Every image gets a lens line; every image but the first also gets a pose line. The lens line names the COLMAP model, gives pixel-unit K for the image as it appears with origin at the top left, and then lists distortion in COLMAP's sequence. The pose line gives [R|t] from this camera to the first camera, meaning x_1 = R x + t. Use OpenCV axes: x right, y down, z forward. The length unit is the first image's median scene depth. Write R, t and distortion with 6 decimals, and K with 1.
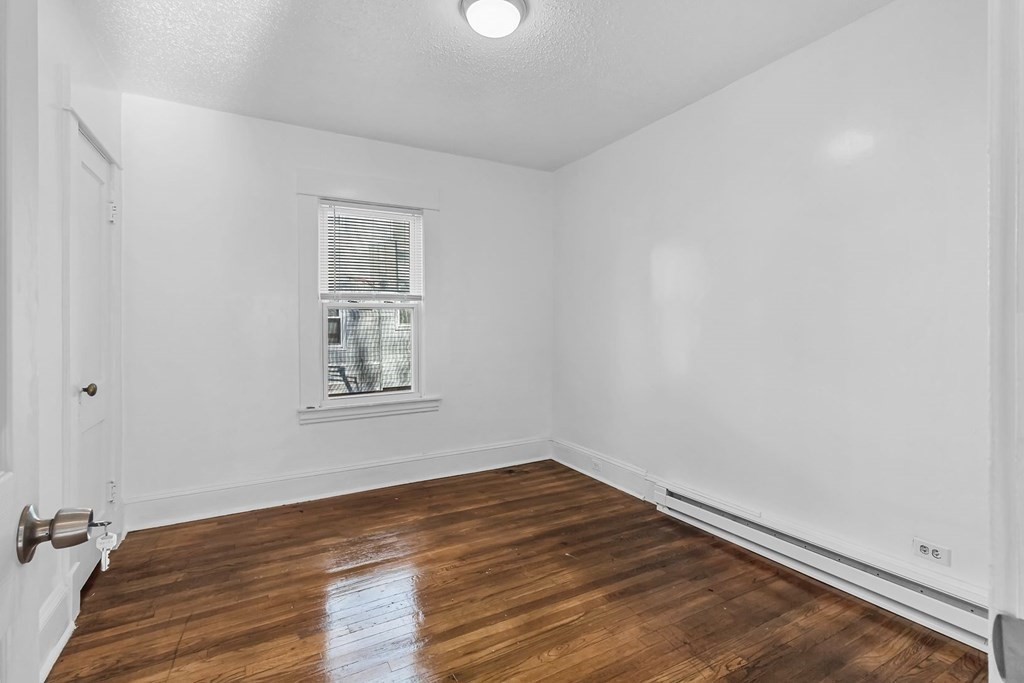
lens RADIAL K [[475.3, 0, 512.7], [0, 475.3, 315.0], [0, 0, 1]] dist [0.000991, -0.000183]
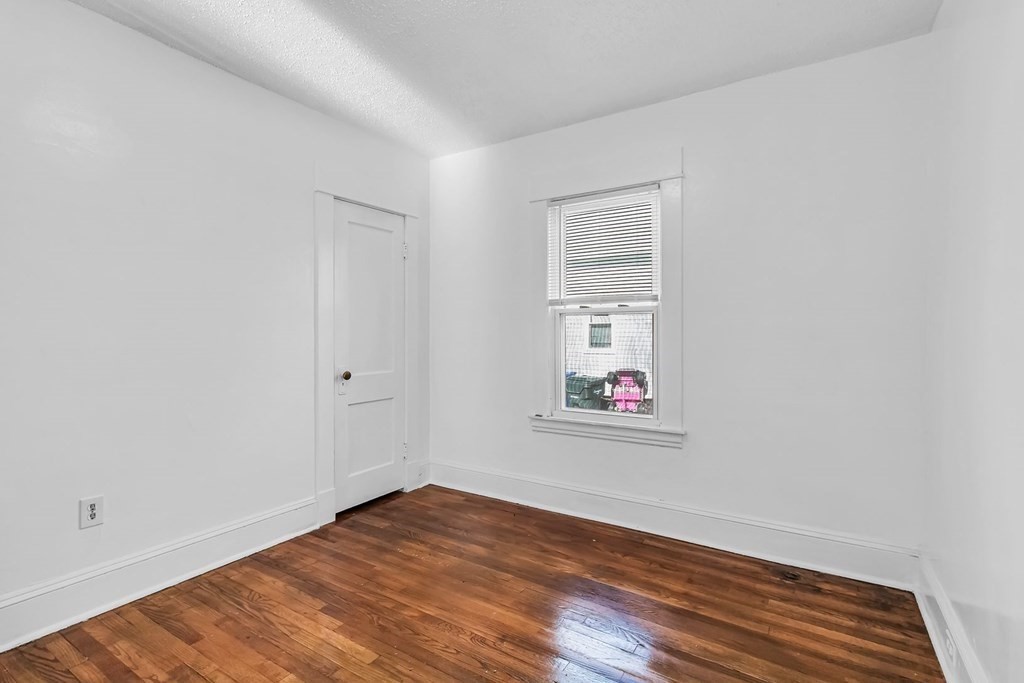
lens RADIAL K [[473.4, 0, 514.4], [0, 473.4, 329.7], [0, 0, 1]] dist [0.000677, 0.000204]
pose [[0.475019, -0.003052, -0.879970, 0.524858], [0.016511, 0.999849, 0.005445, 0.012021], [0.879821, -0.017116, 0.474998, 0.607184]]
